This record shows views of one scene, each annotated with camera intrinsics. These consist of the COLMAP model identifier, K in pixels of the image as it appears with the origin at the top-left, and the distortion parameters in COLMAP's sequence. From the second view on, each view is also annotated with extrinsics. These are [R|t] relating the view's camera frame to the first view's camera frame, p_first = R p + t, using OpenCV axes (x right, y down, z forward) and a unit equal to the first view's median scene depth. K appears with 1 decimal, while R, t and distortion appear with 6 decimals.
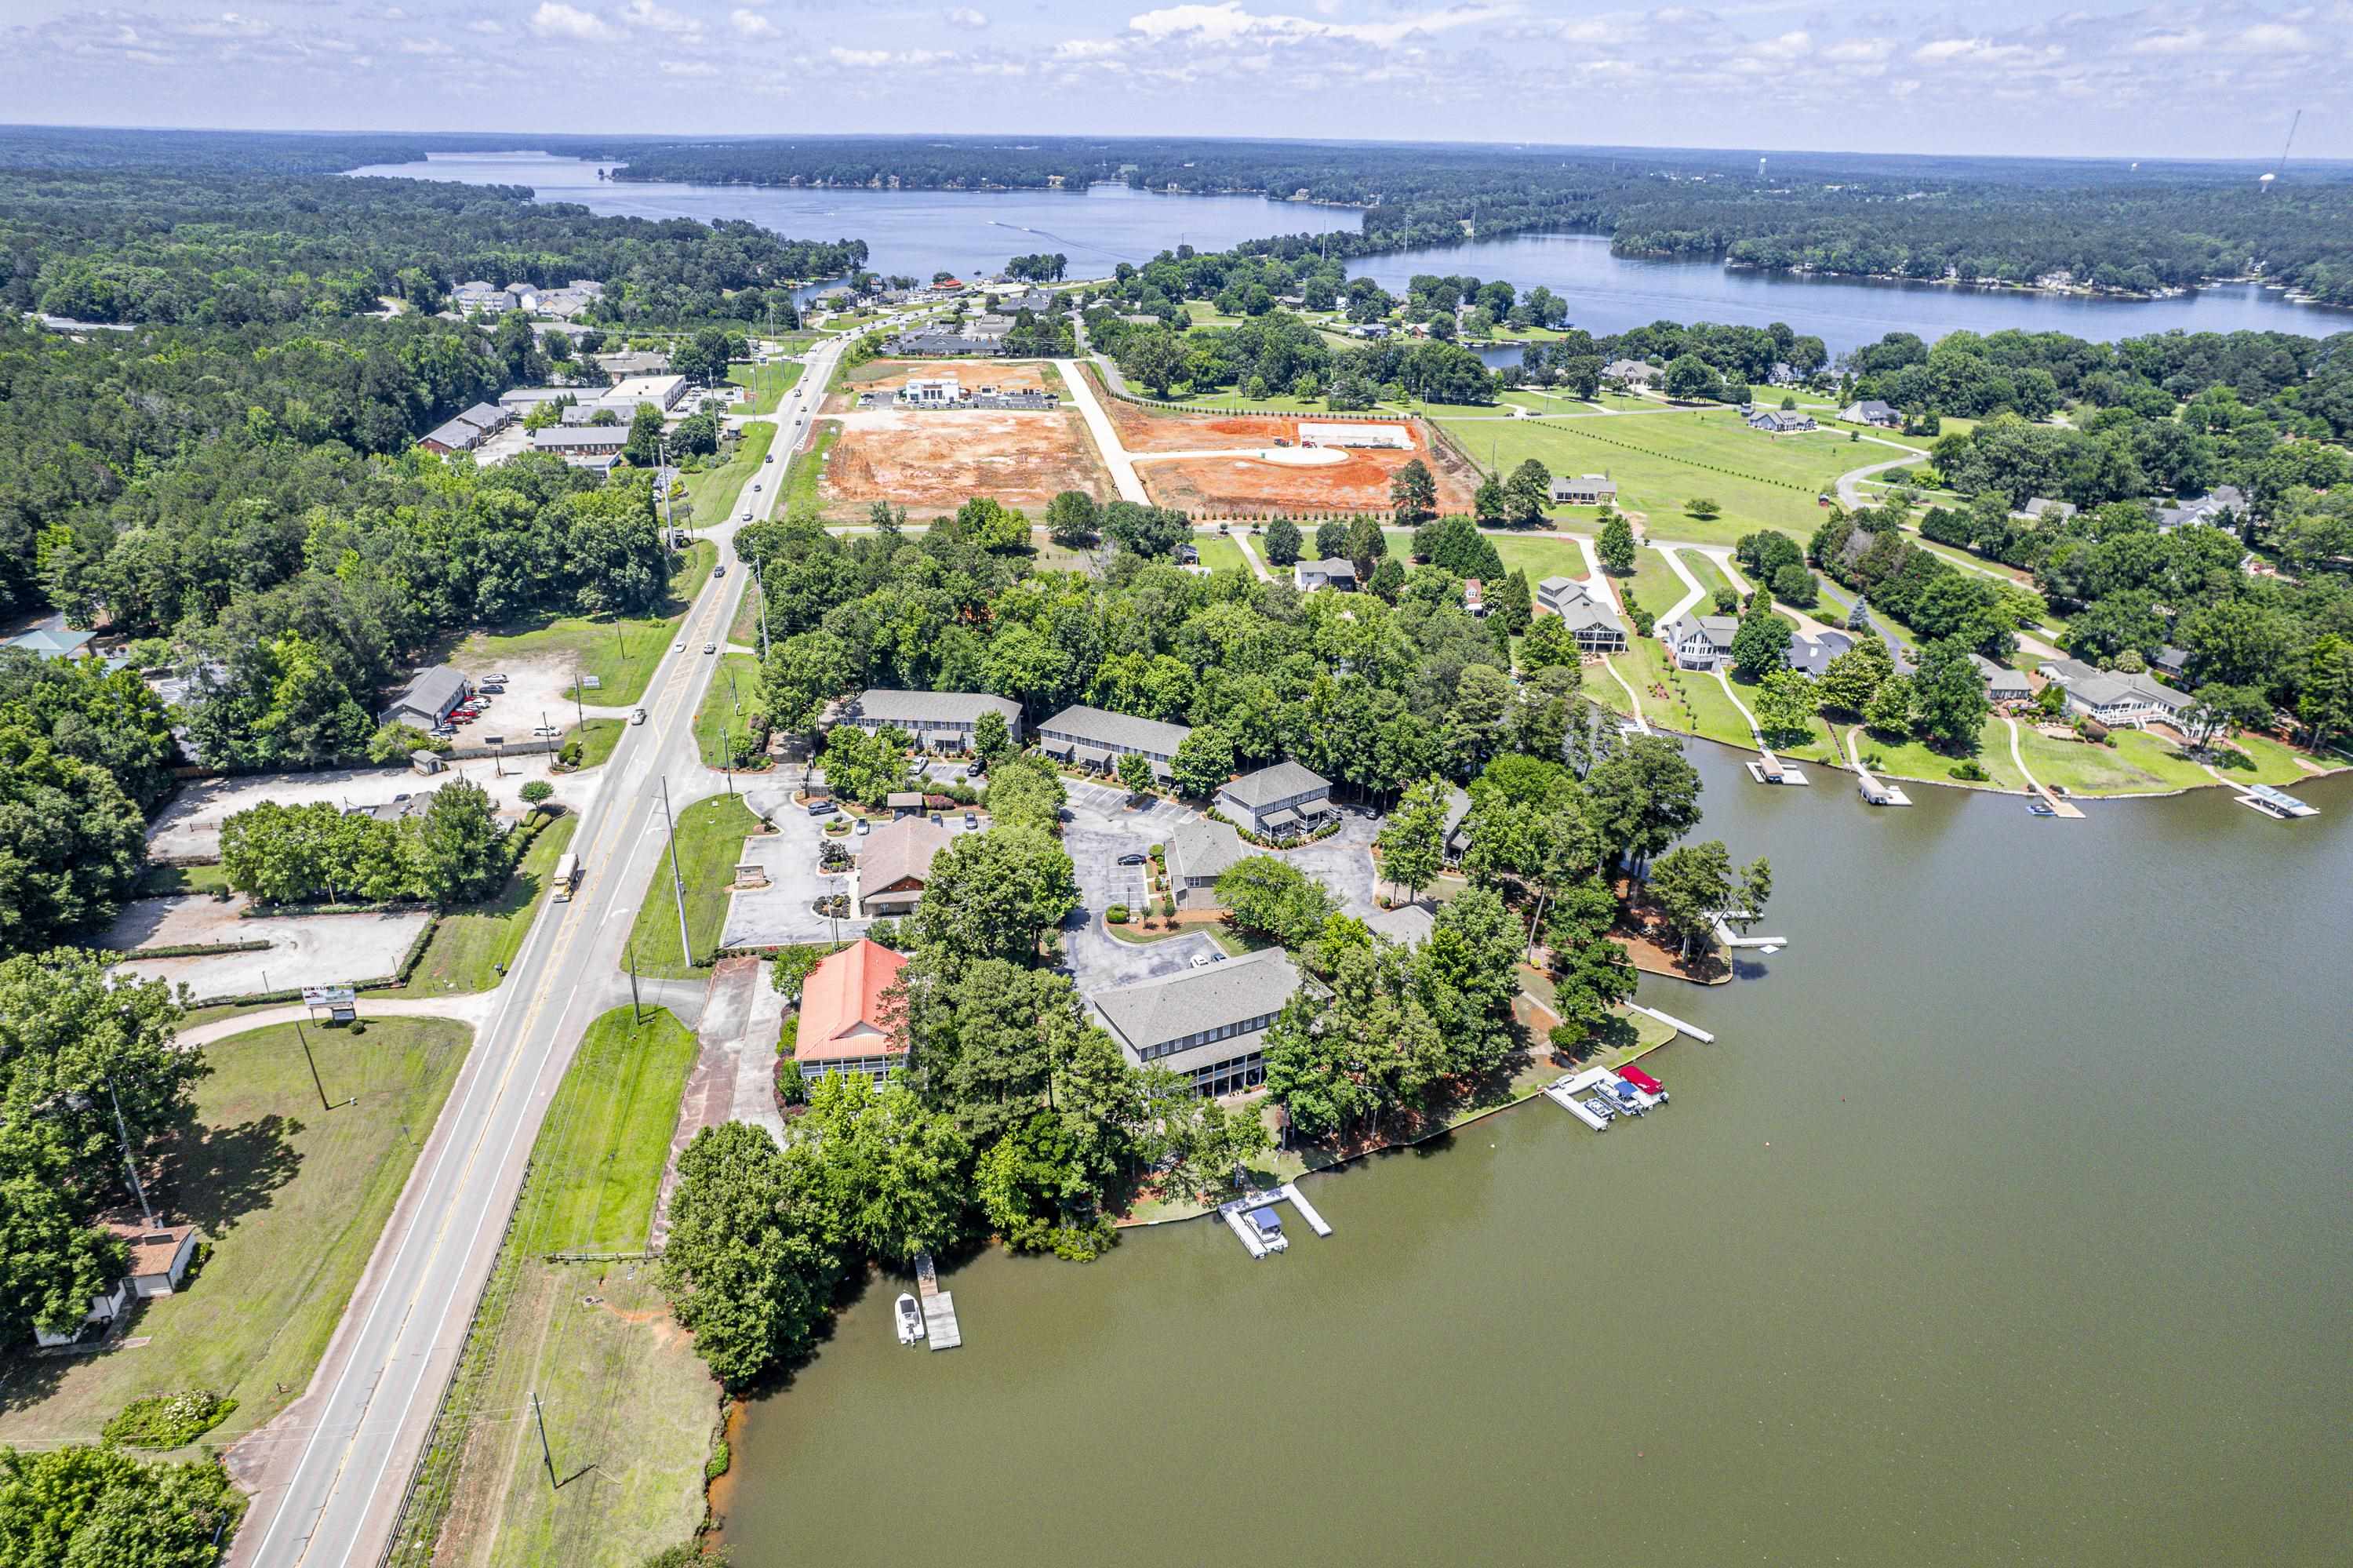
lens RADIAL K [[1486.1, 0, 1176.5], [0, 1486.1, 784.0], [0, 0, 1]] dist [-0.056988, 0.037069]
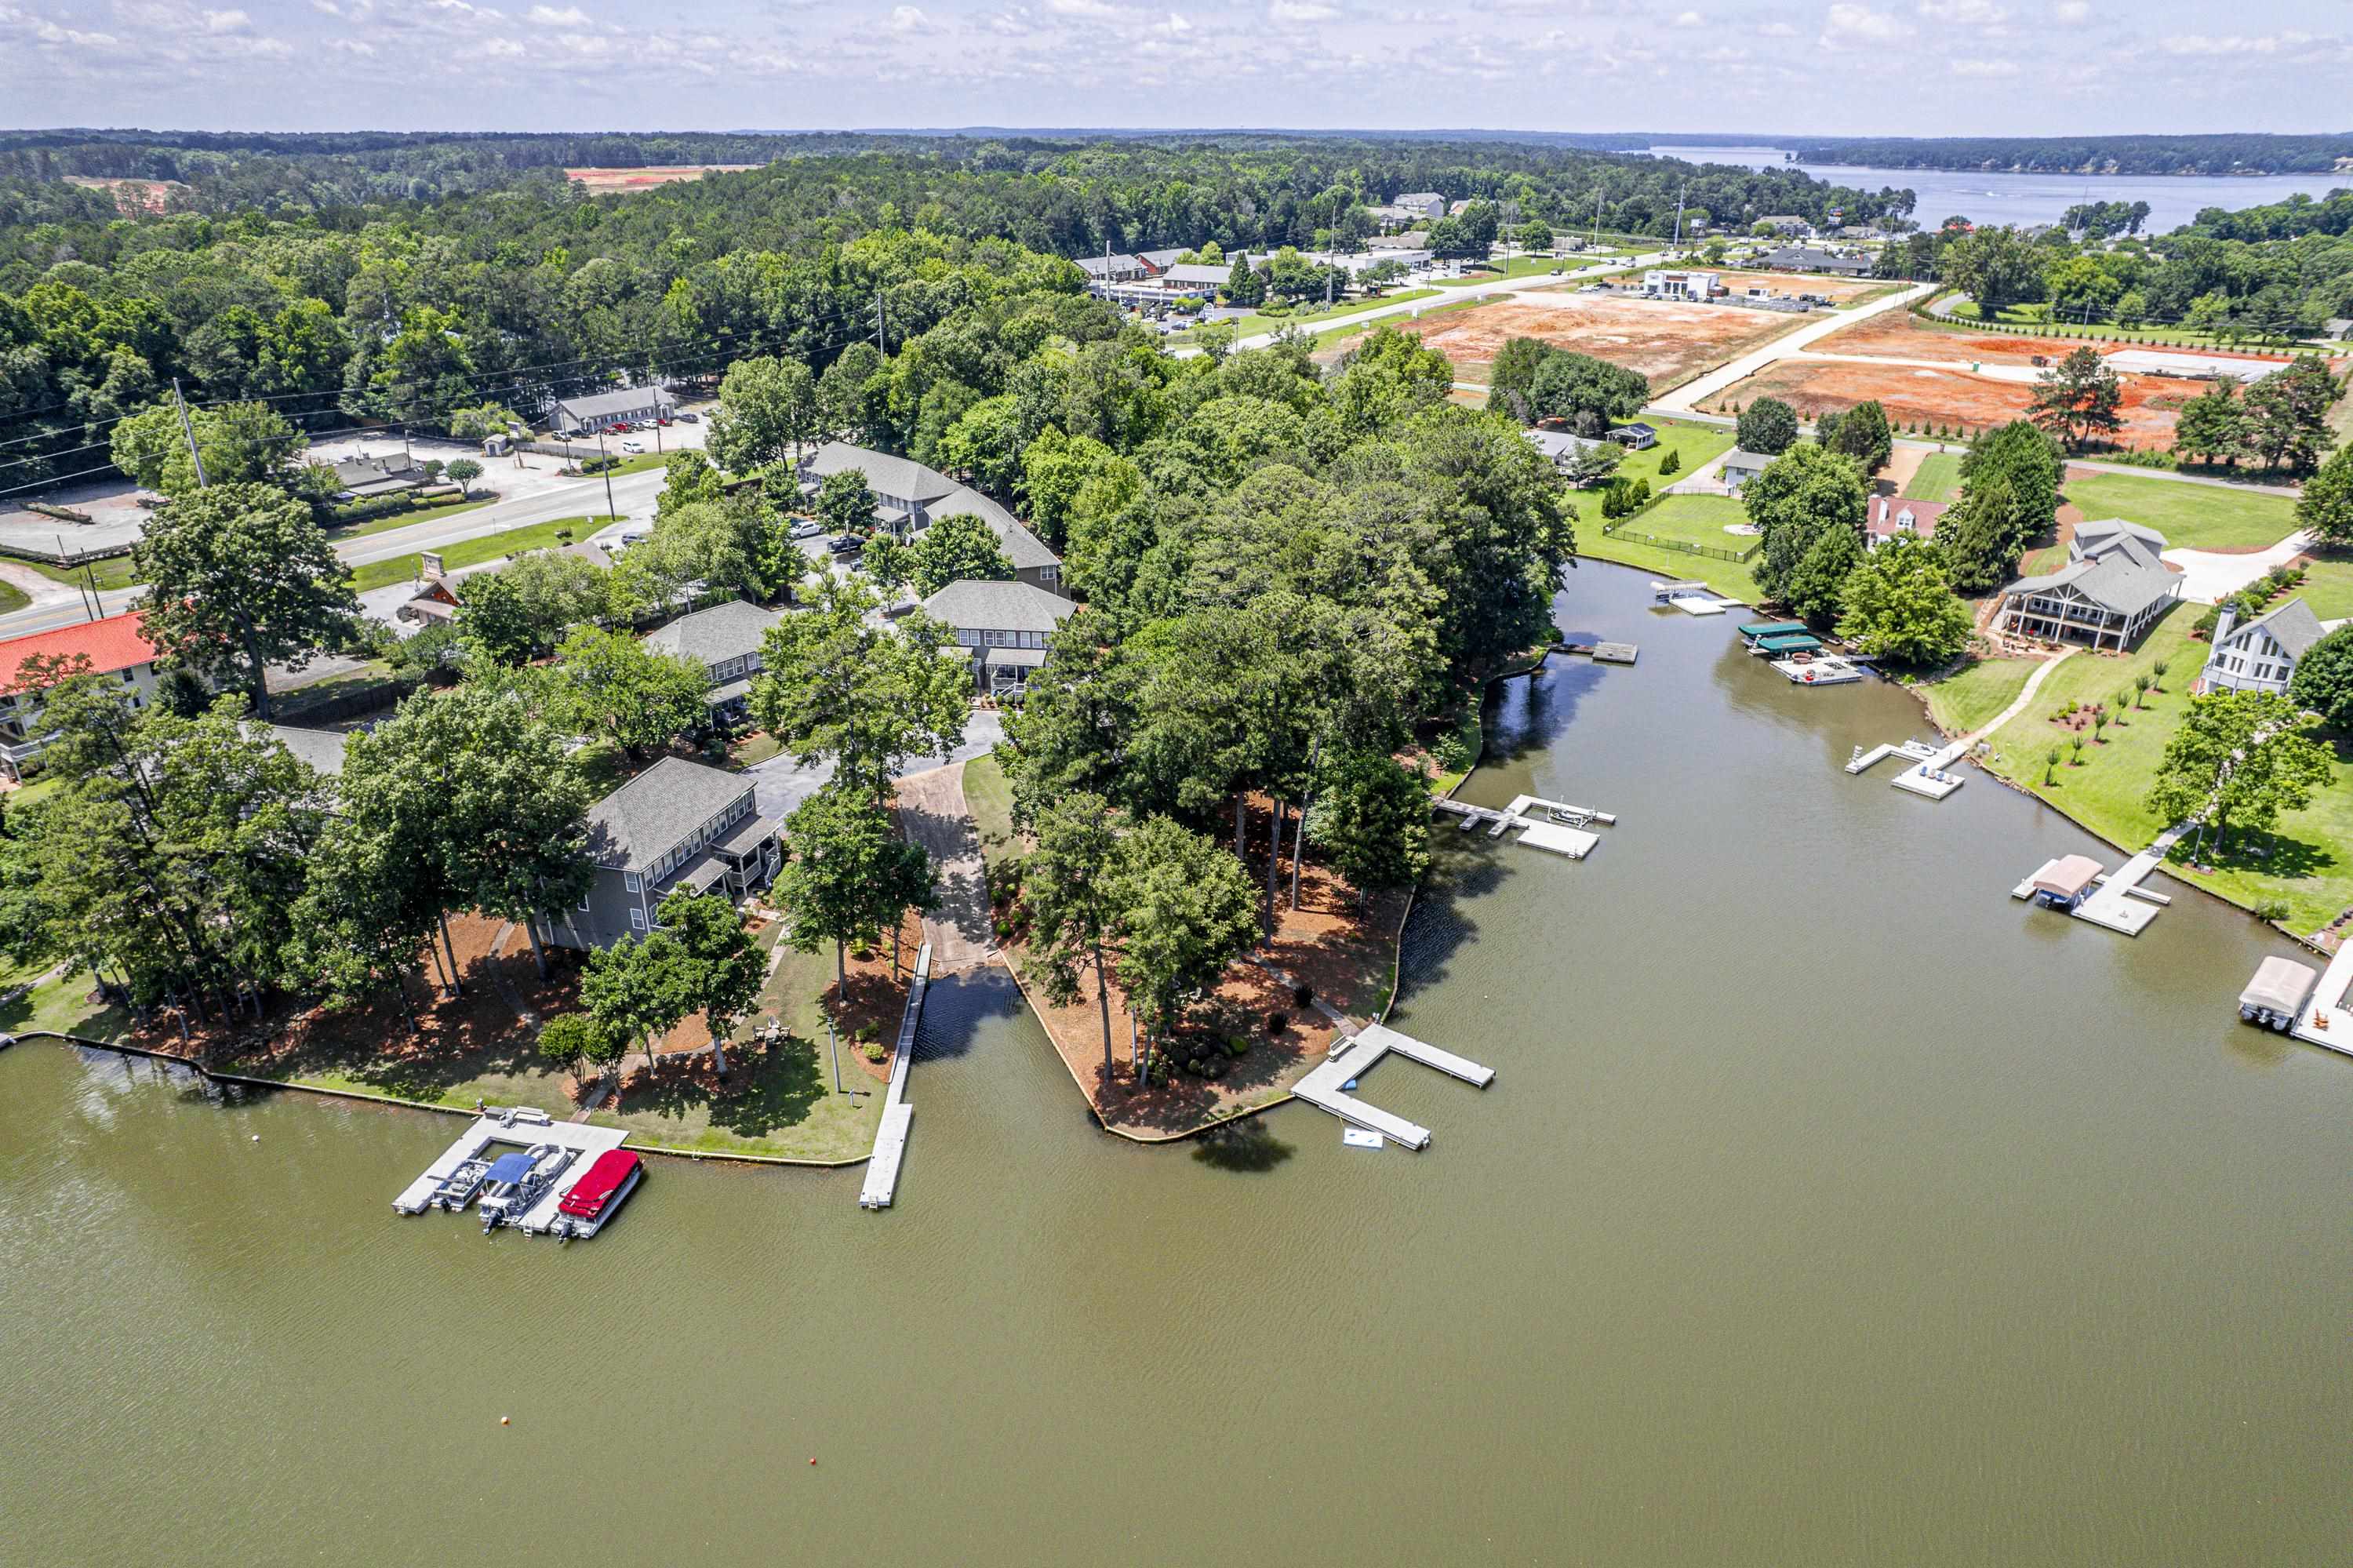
lens RADIAL K [[1502.9, 0, 1176.5], [0, 1502.9, 784.0], [0, 0, 1]] dist [-0.088173, 0.079665]
pose [[0.736330, 0.261295, -0.624134, 0.601849], [-0.262370, 0.960515, 0.092588, -0.010624], [0.623683, 0.095579, 0.775812, 0.624223]]
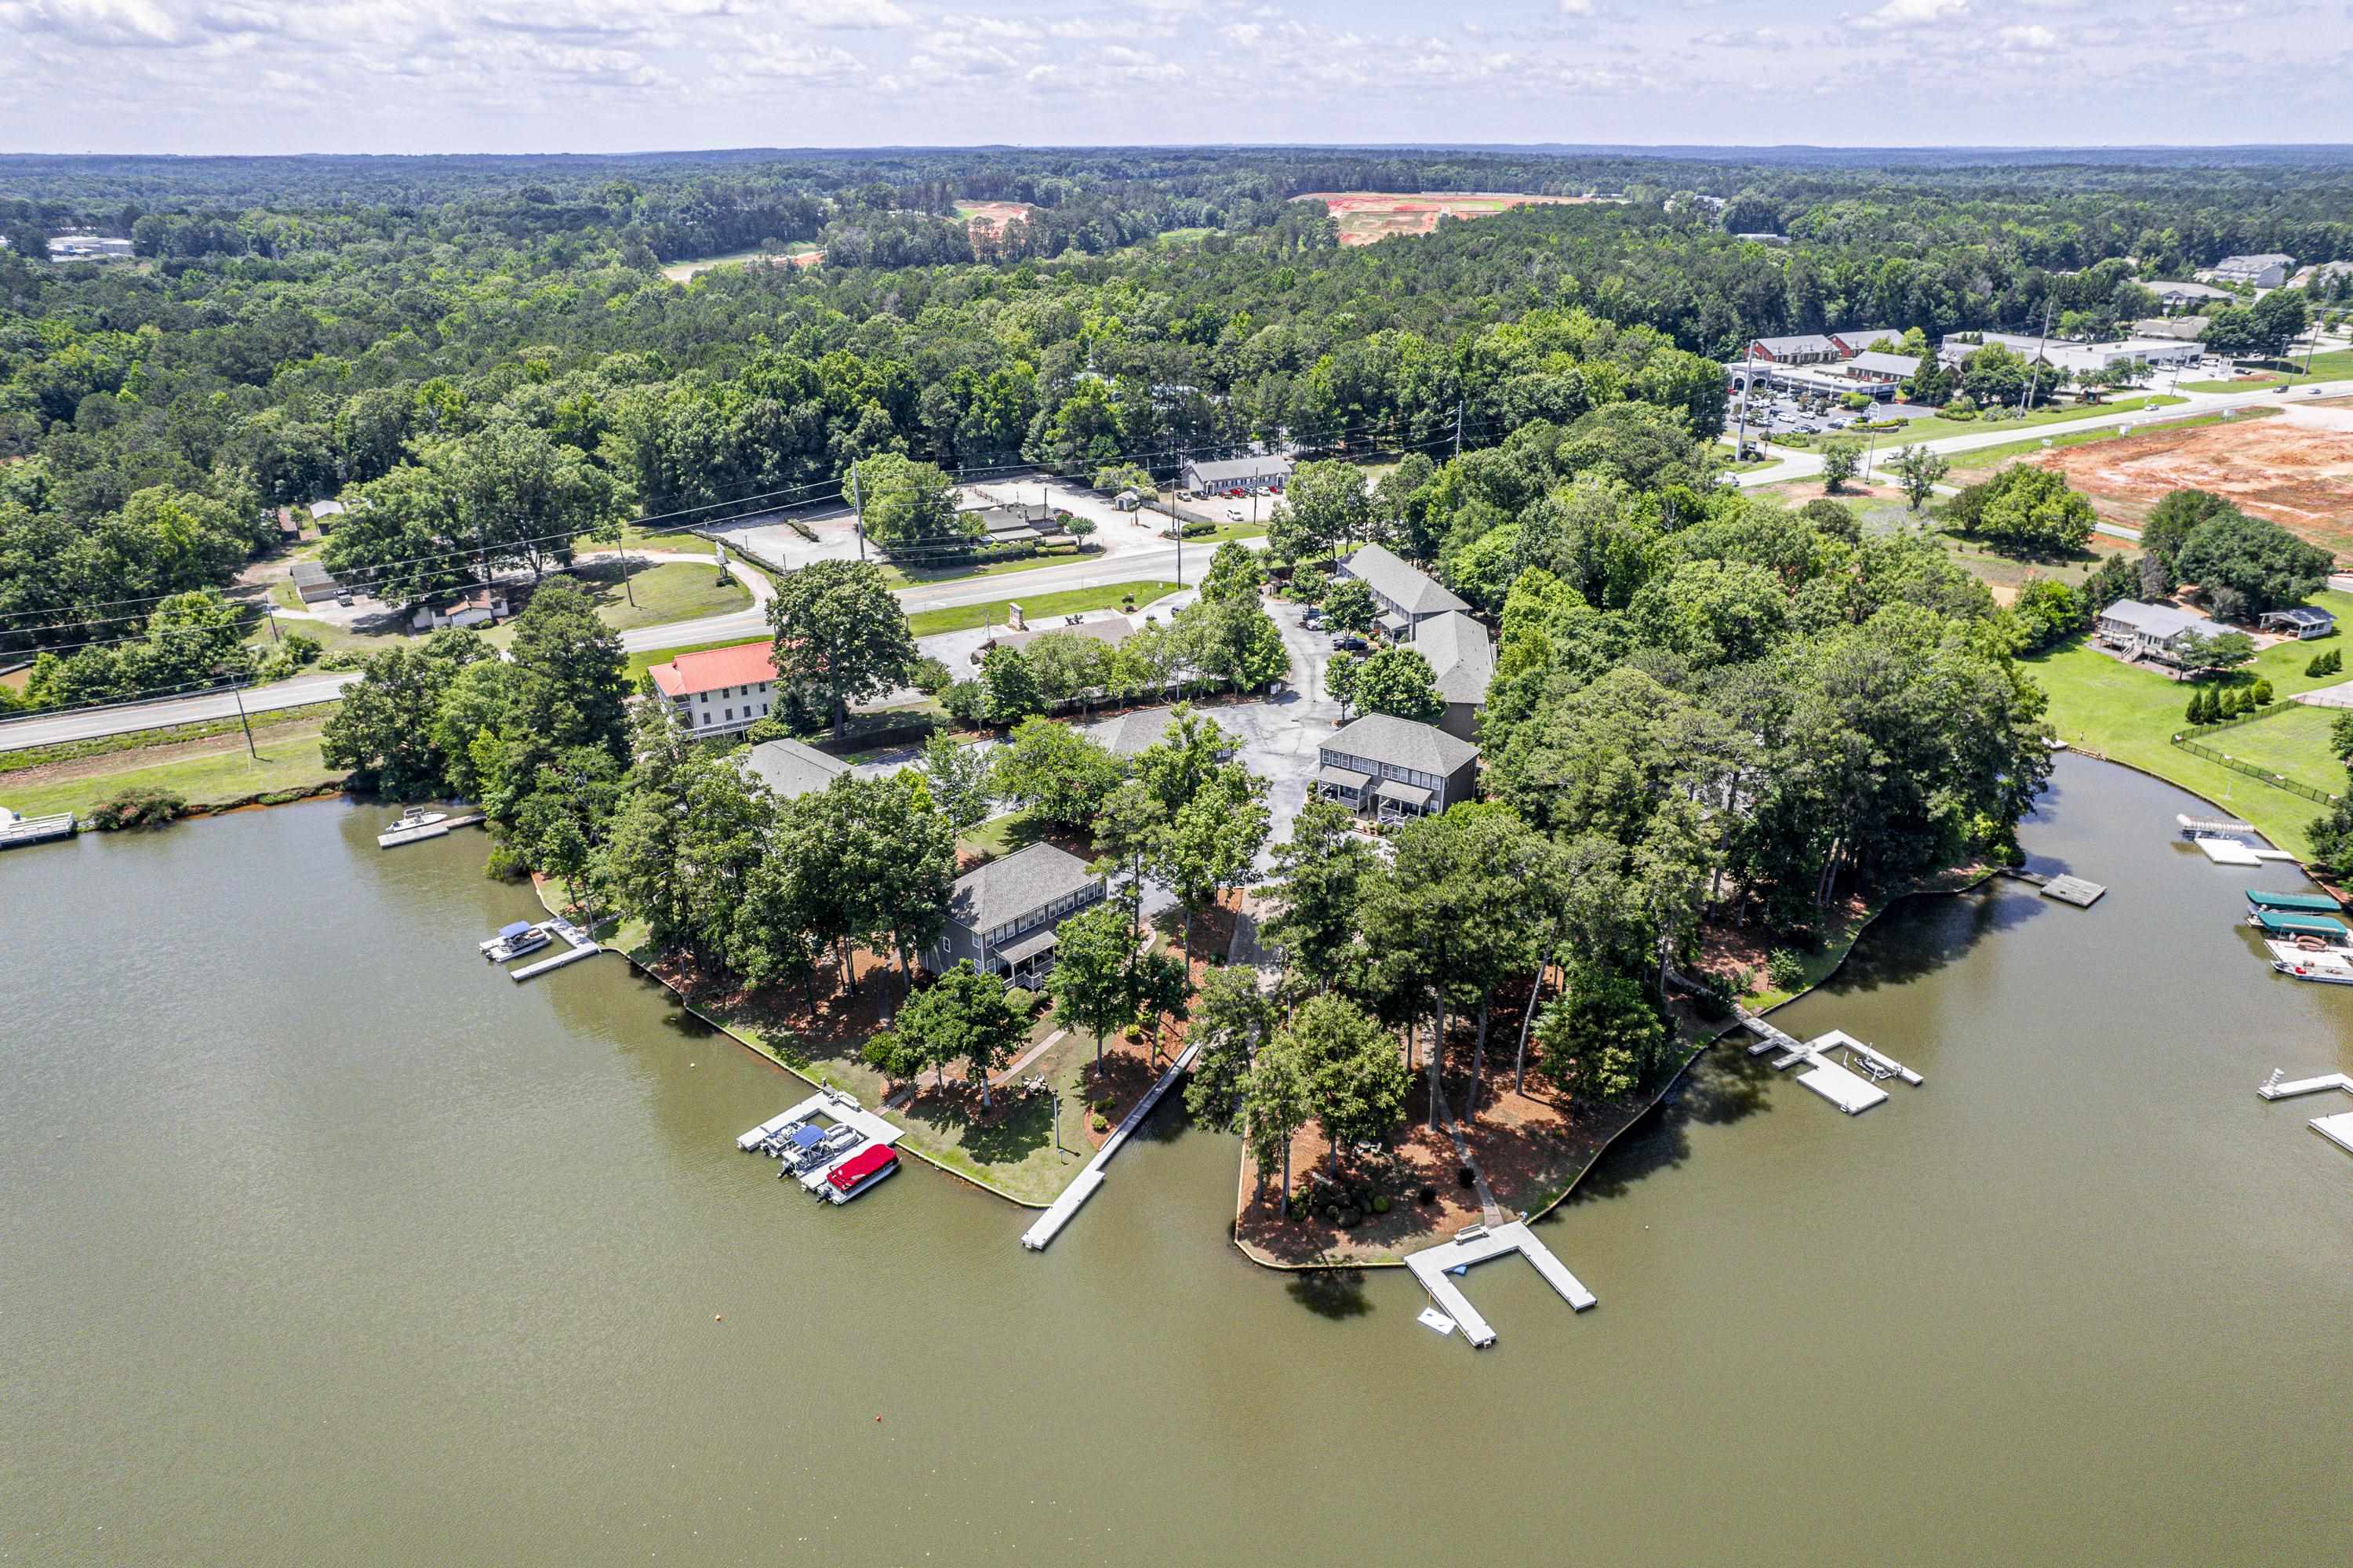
lens RADIAL K [[1486.1, 0, 1176.5], [0, 1486.1, 784.0], [0, 0, 1]] dist [-0.056988, 0.037069]
pose [[0.334566, 0.358804, -0.871392, 0.722258], [-0.368967, 0.900733, 0.229223, -0.119604], [0.867138, 0.244825, 0.433742, 0.679506]]
